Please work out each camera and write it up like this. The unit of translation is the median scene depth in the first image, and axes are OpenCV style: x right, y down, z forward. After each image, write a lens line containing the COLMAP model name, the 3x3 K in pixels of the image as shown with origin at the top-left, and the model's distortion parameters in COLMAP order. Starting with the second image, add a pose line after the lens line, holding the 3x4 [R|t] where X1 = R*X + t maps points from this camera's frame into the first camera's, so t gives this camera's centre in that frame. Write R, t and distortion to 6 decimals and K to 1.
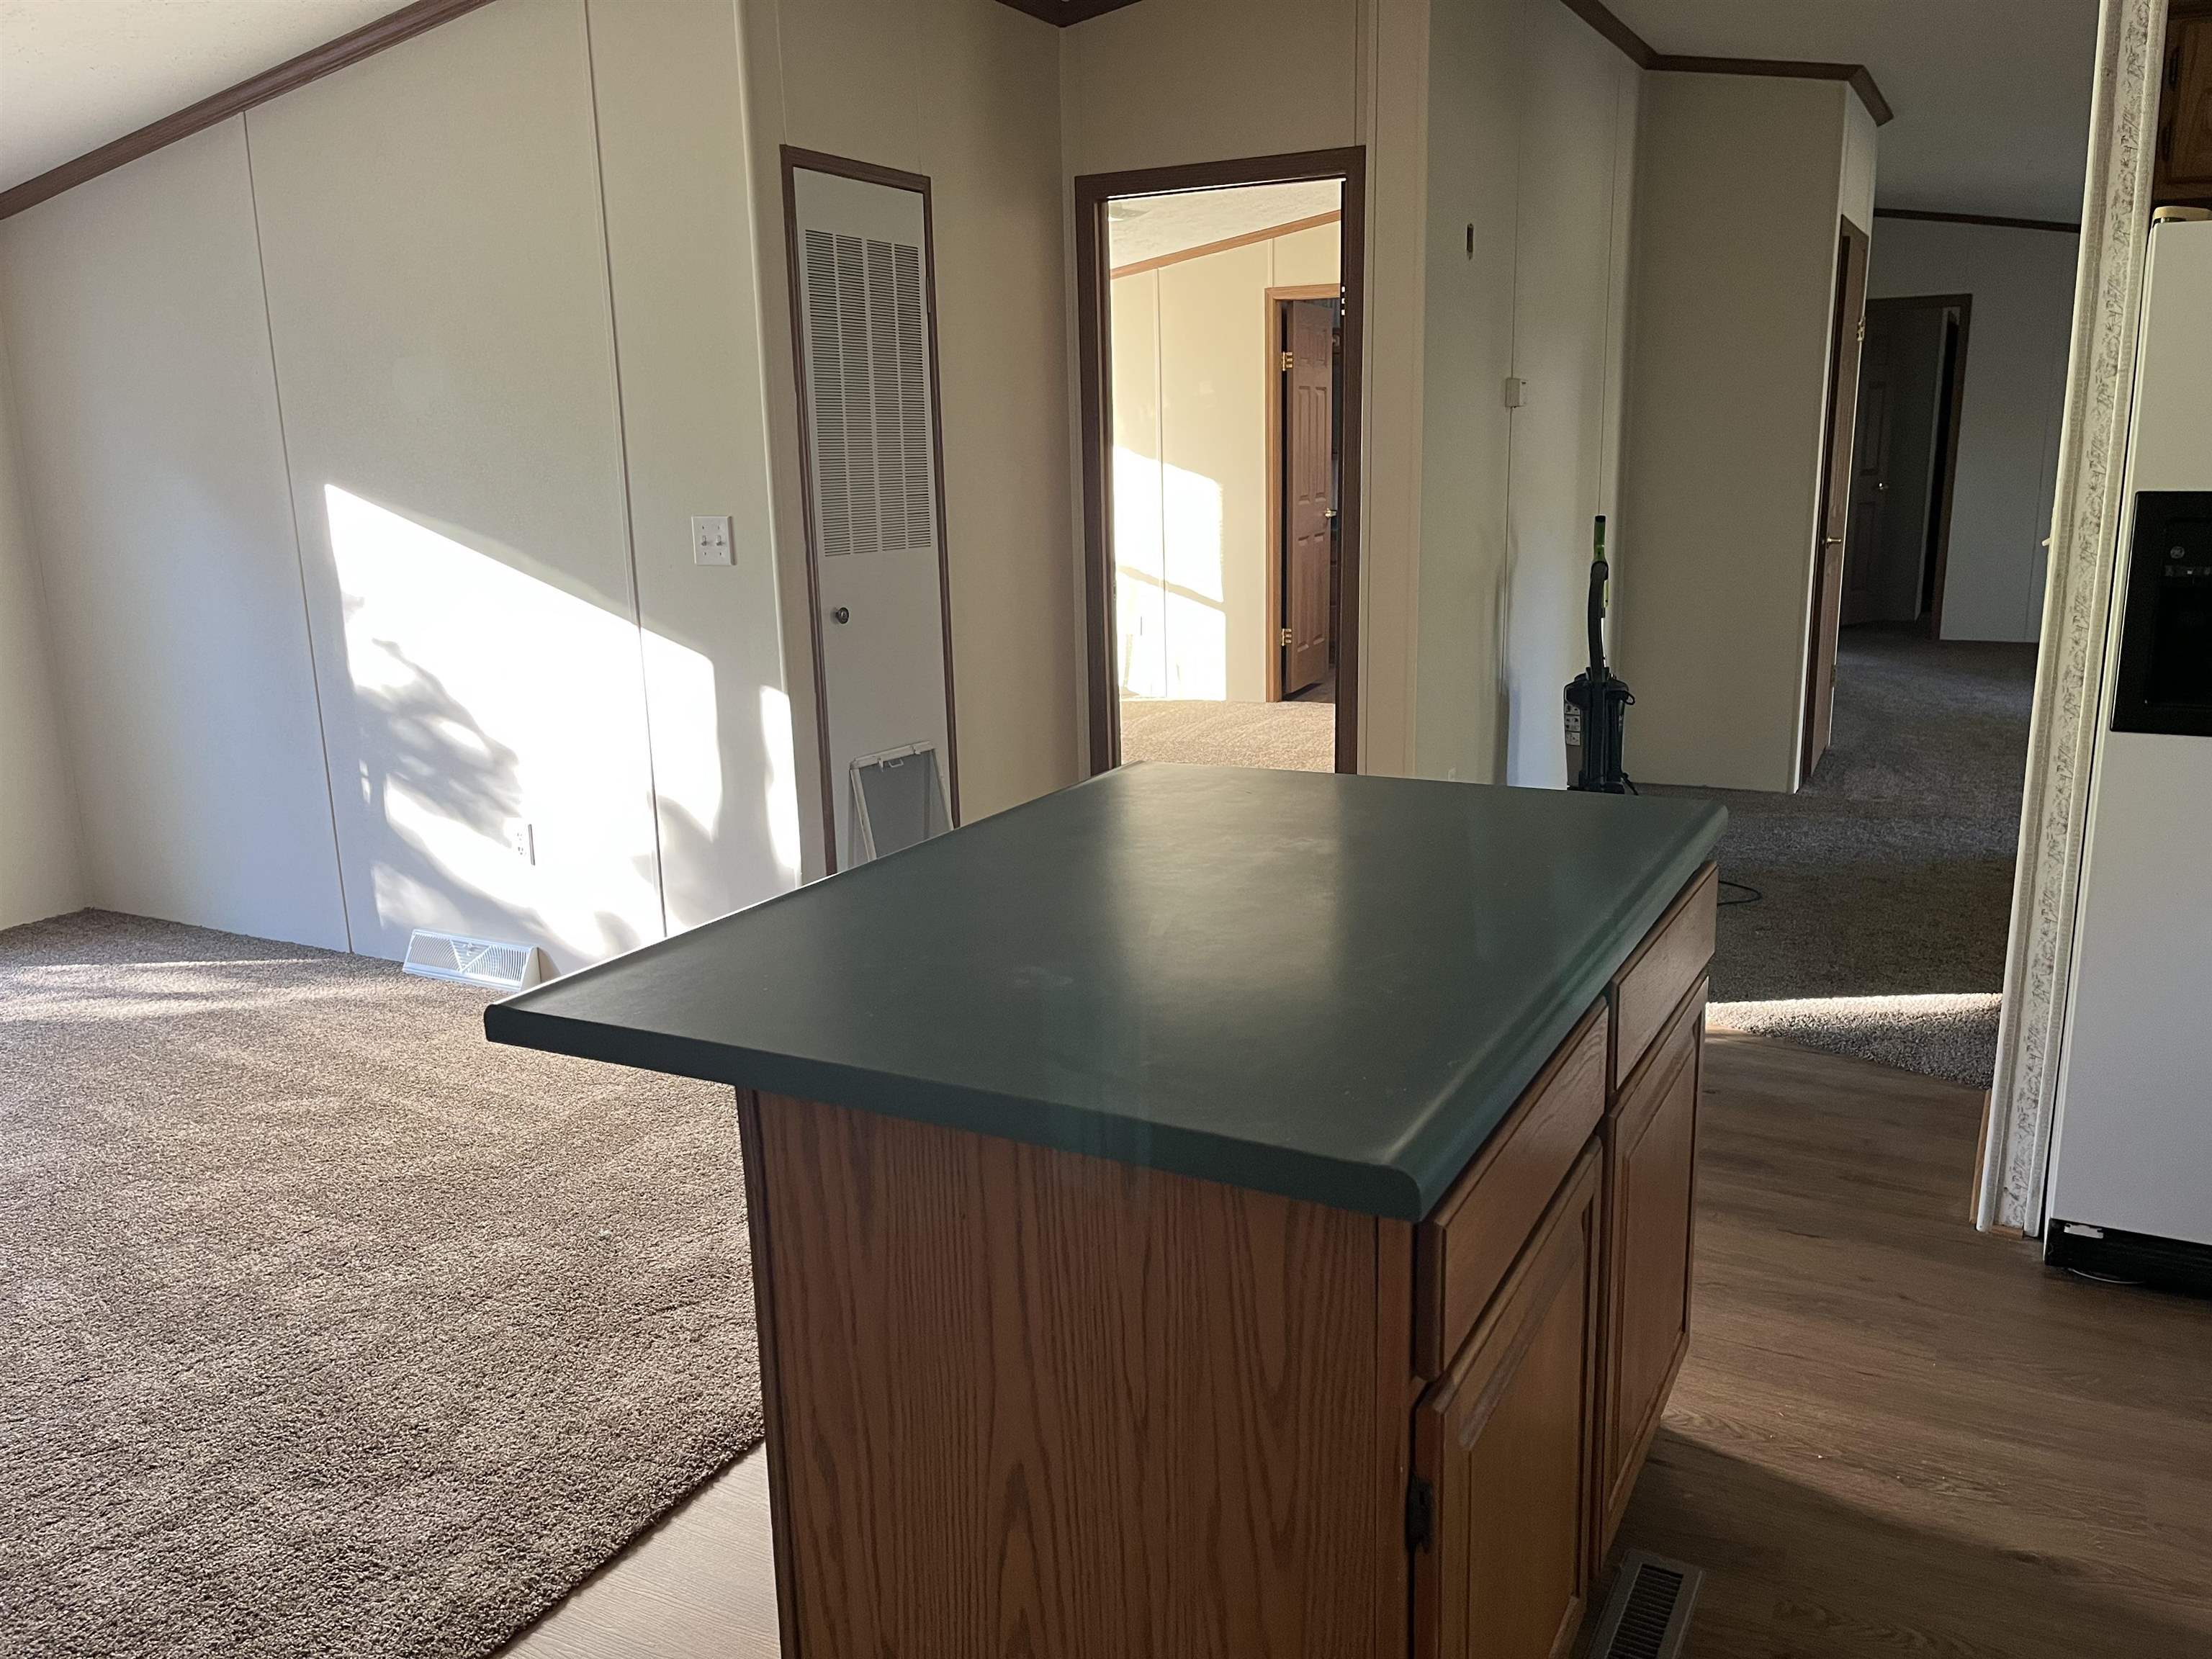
lens RADIAL K [[1681.4, 0, 1106.0], [0, 1681.4, 829.5], [0, 0, 1]] dist [0.089556, -0.133924]
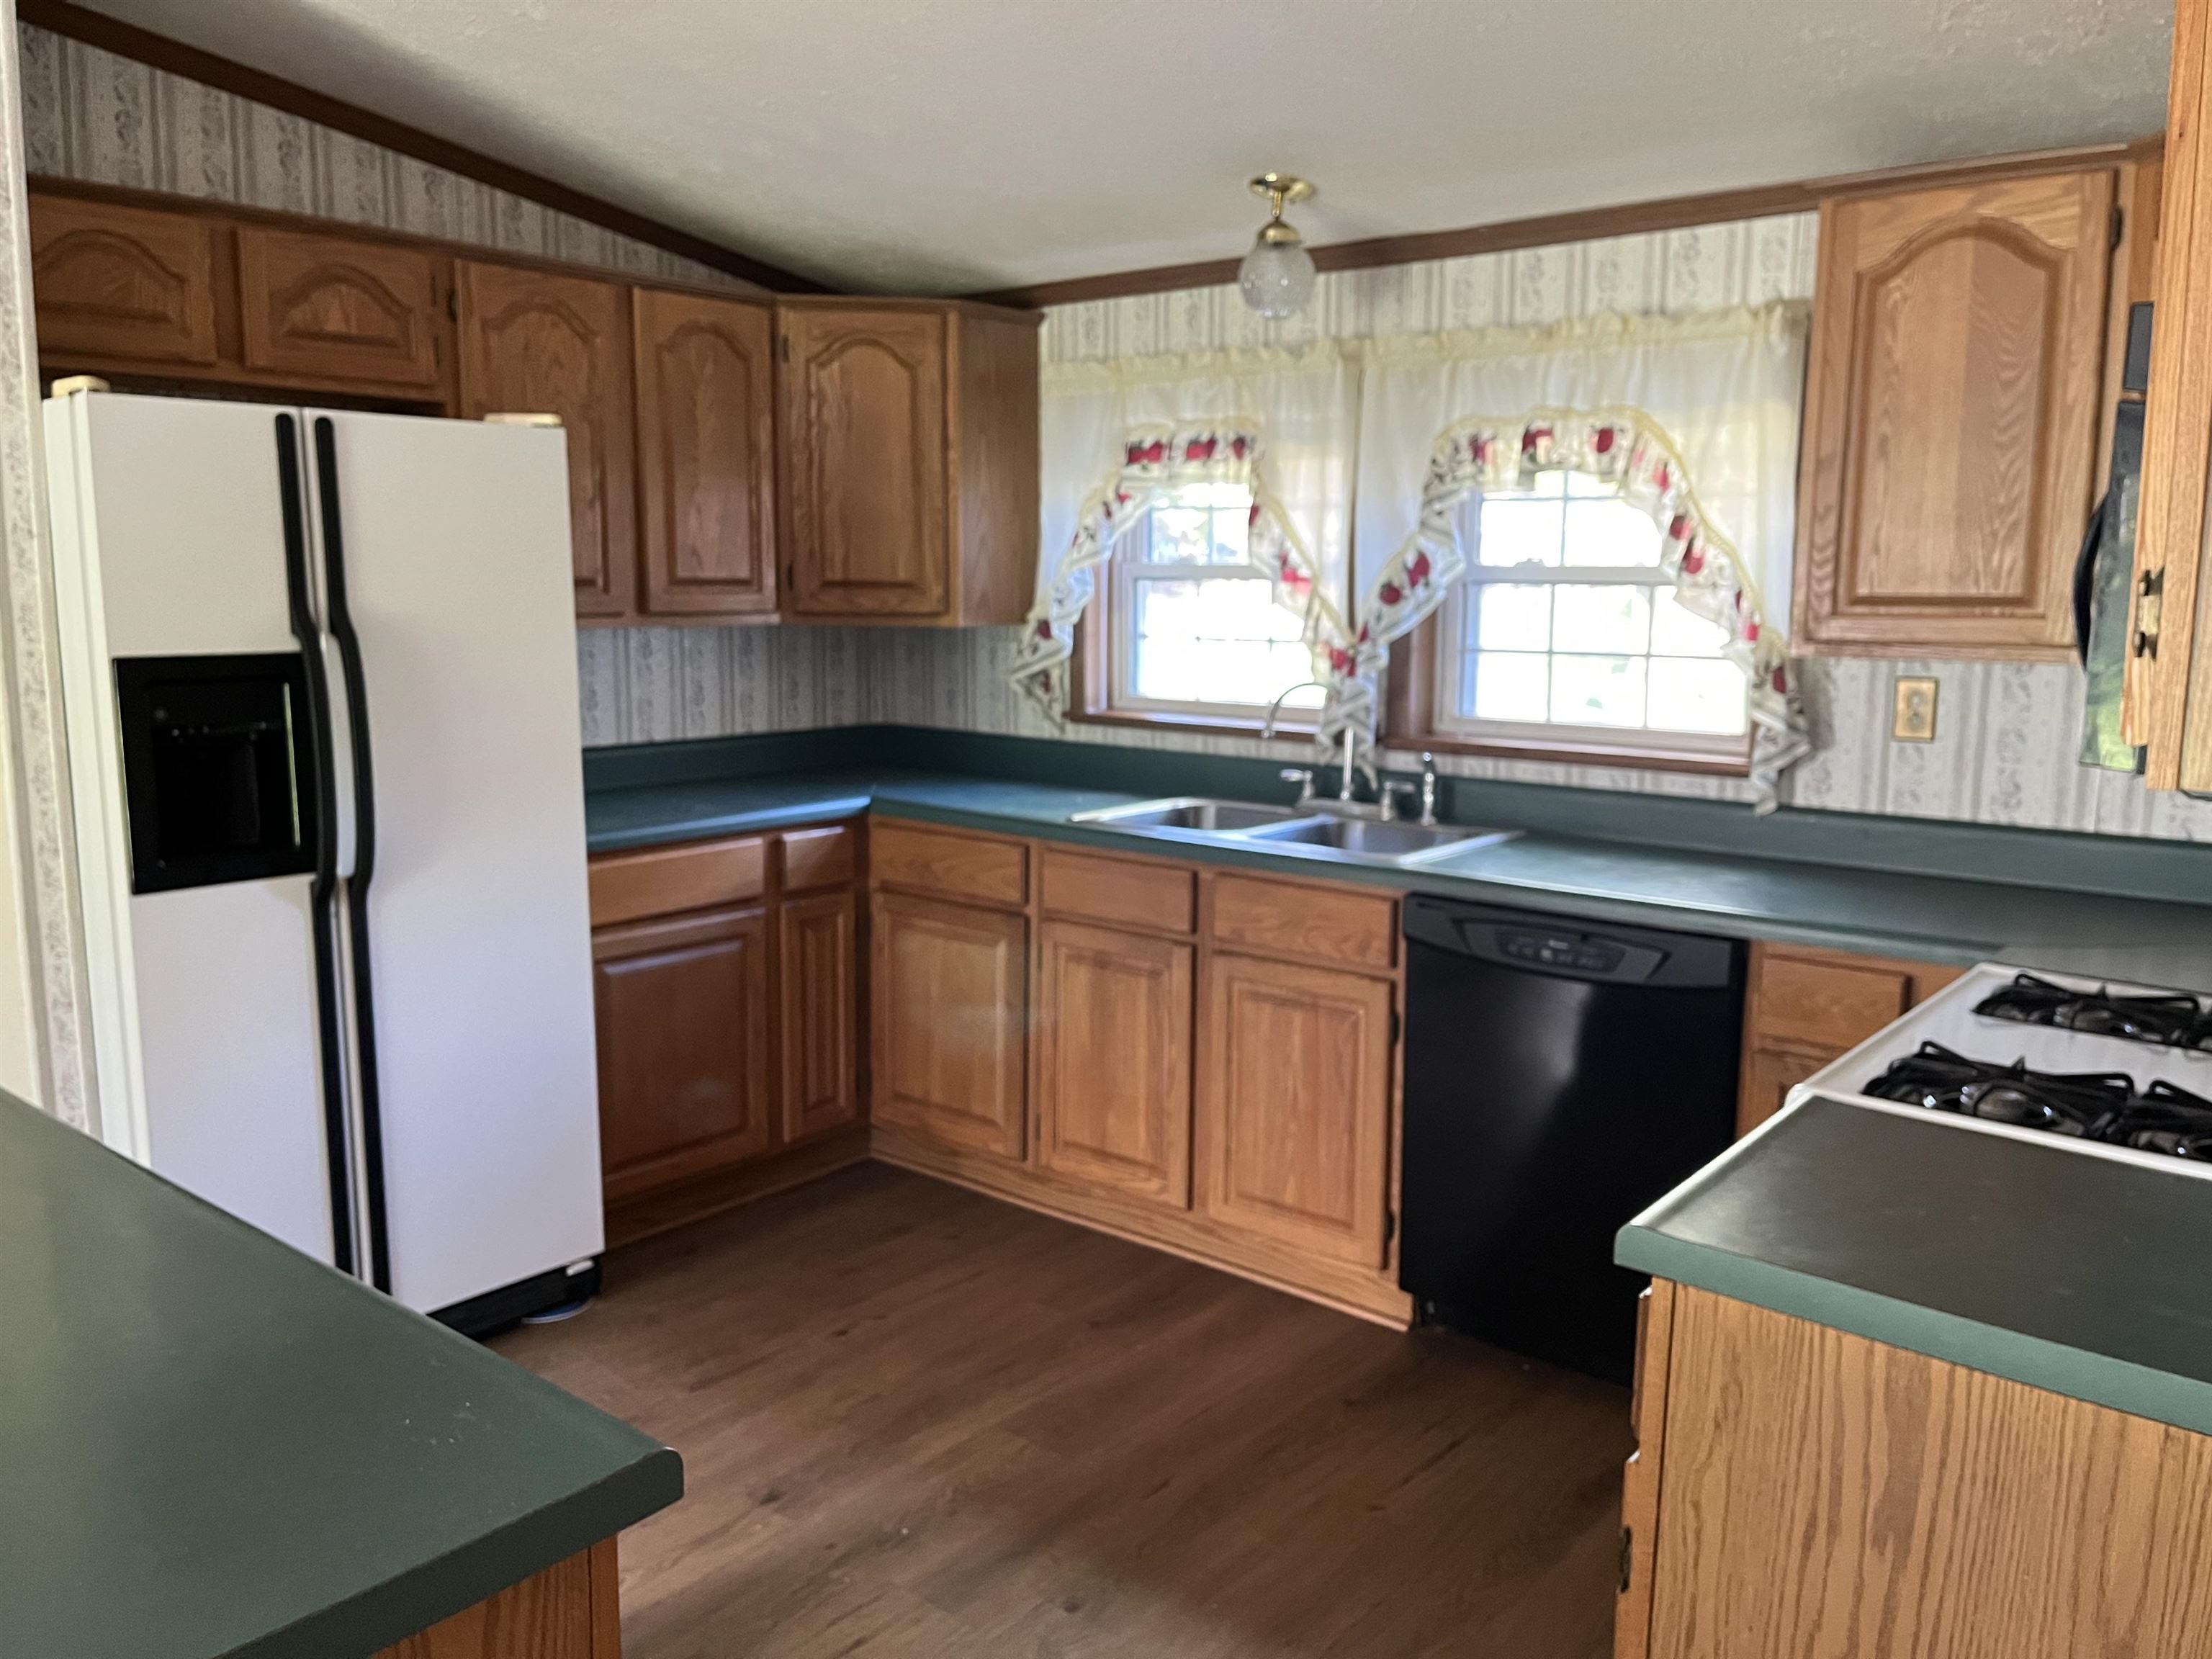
lens RADIAL K [[1681.4, 0, 1106.0], [0, 1681.4, 829.5], [0, 0, 1]] dist [0.089556, -0.133924]
pose [[0.185650, -0.122272, 0.974979, -0.267526], [0.210303, 0.974181, 0.082128, -0.058547], [-0.959847, 0.189794, 0.206571, 0.249632]]
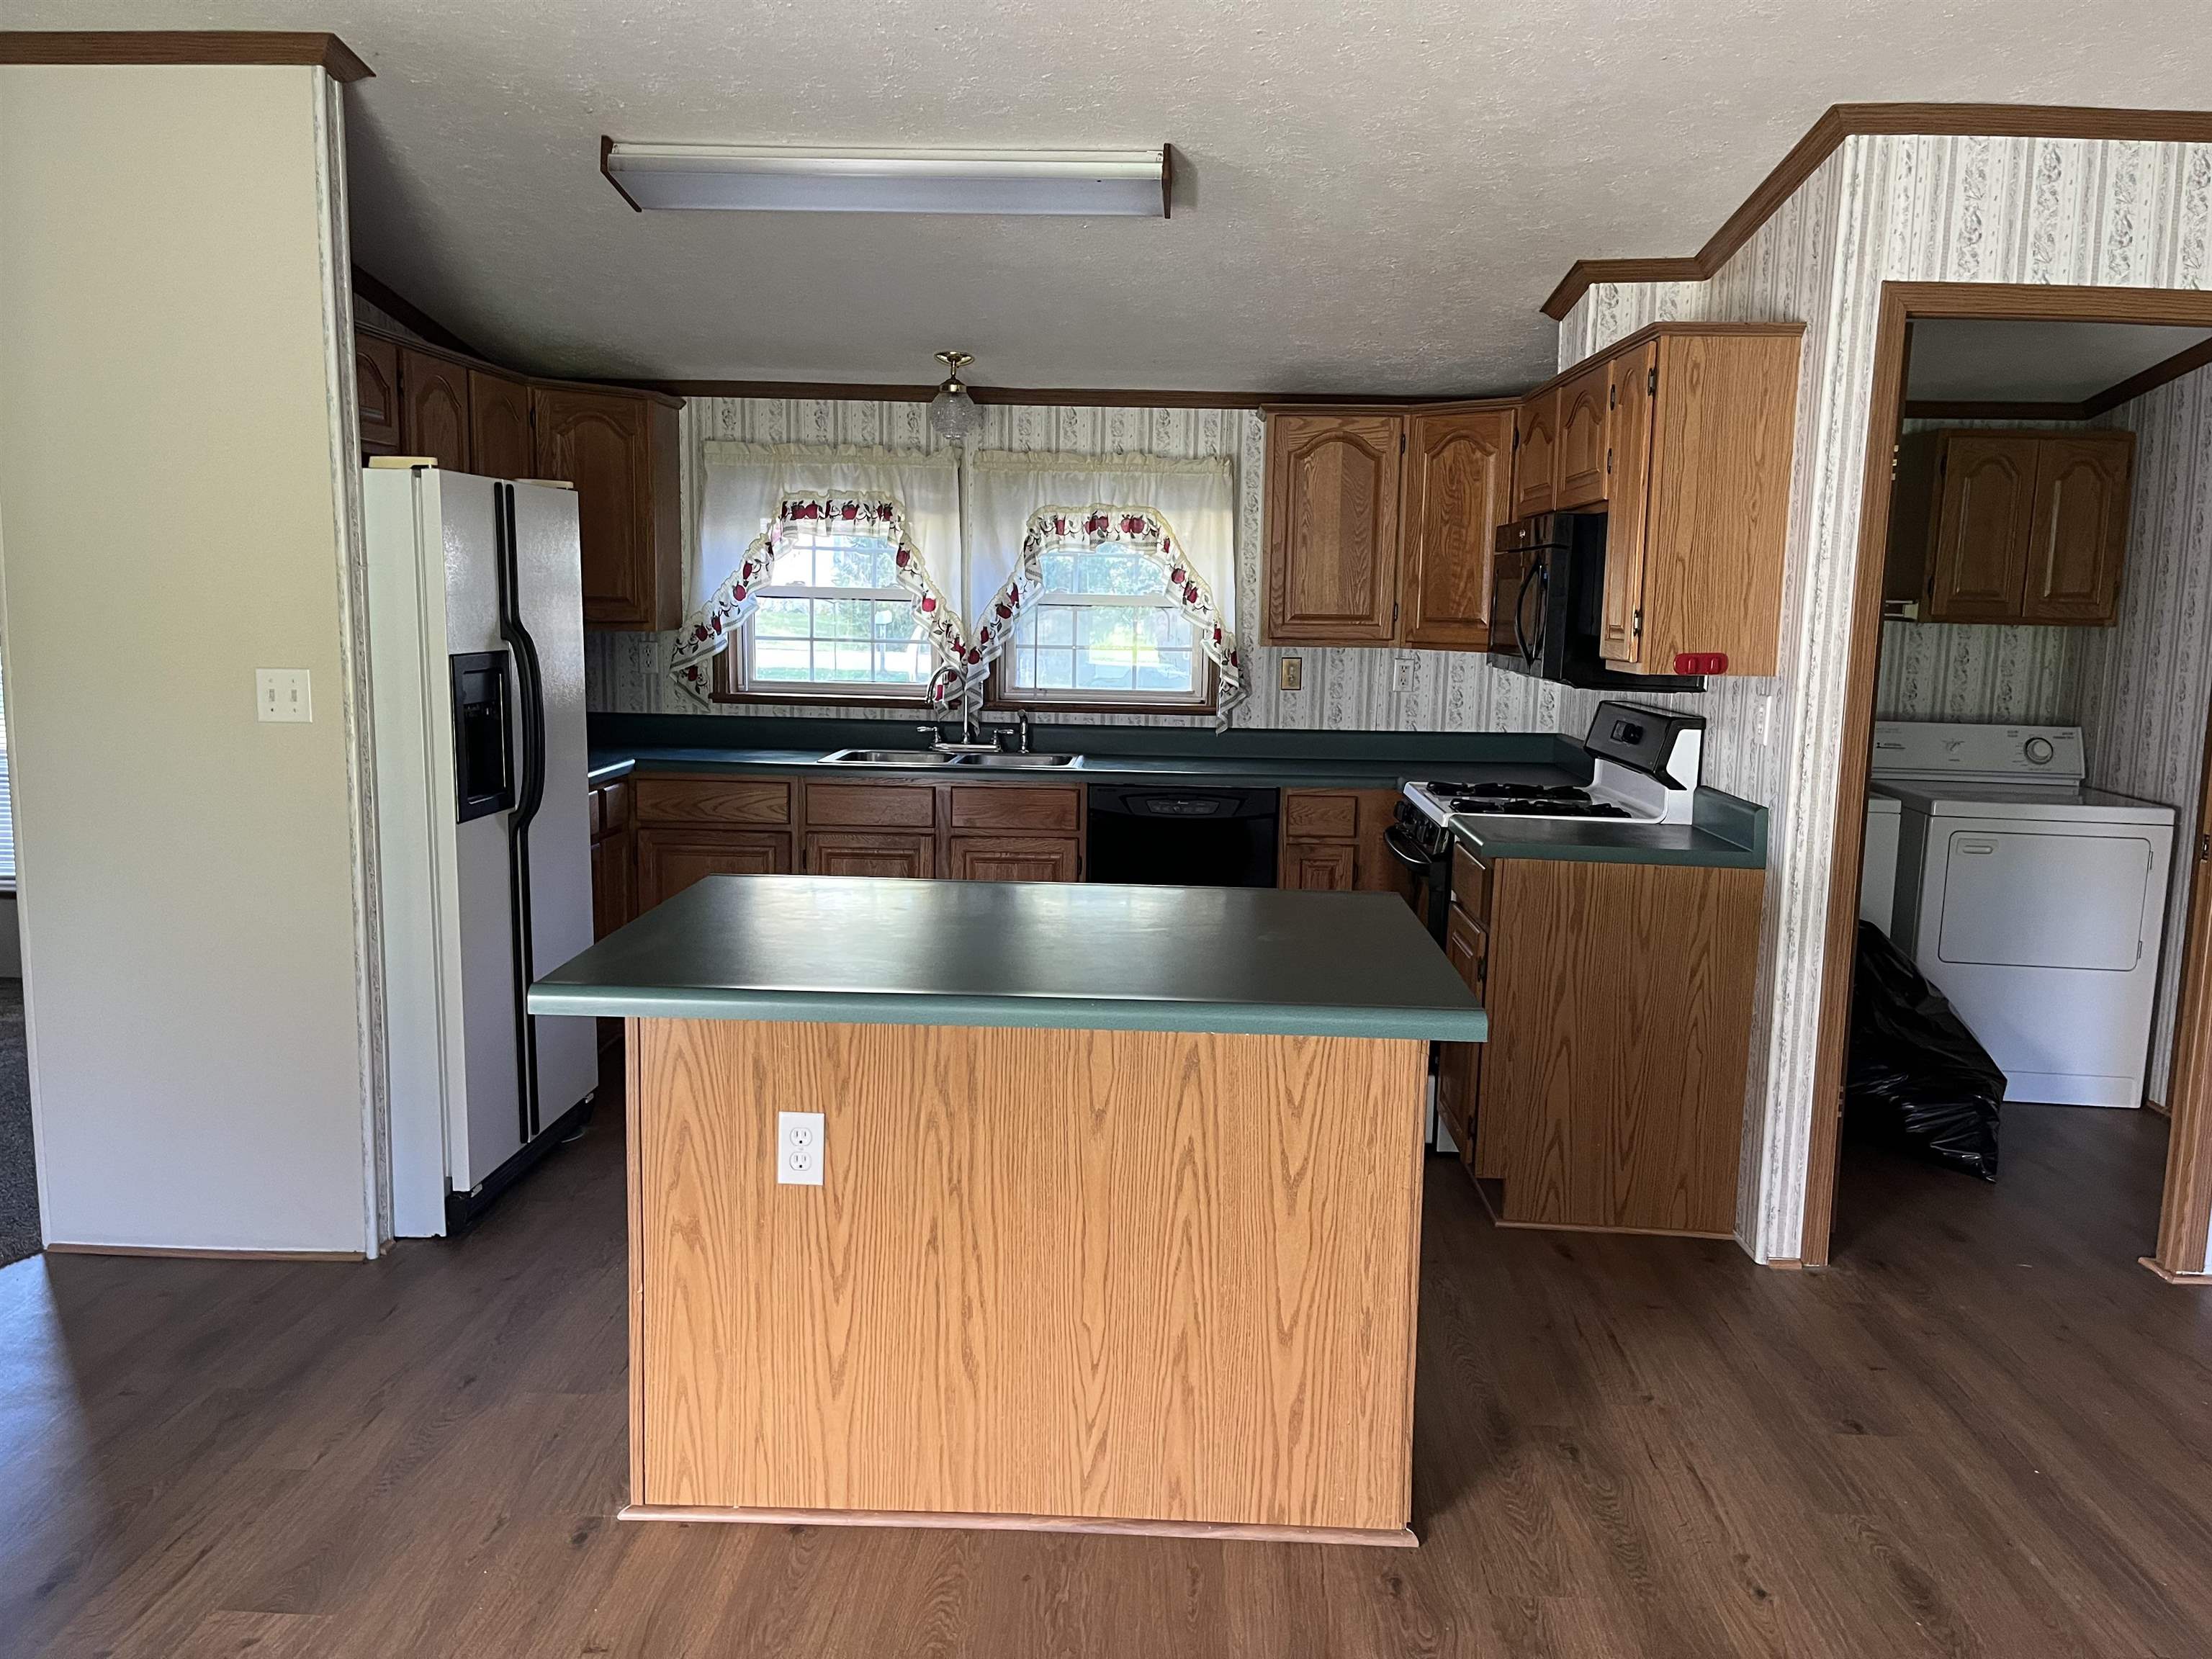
lens RADIAL K [[1681.4, 0, 1106.0], [0, 1681.4, 829.5], [0, 0, 1]] dist [0.089556, -0.133924]
pose [[-0.449260, -0.107028, 0.886967, -0.824967], [0.192865, 0.957770, 0.213261, -0.228432], [-0.872335, 0.266875, -0.409646, 1.021903]]
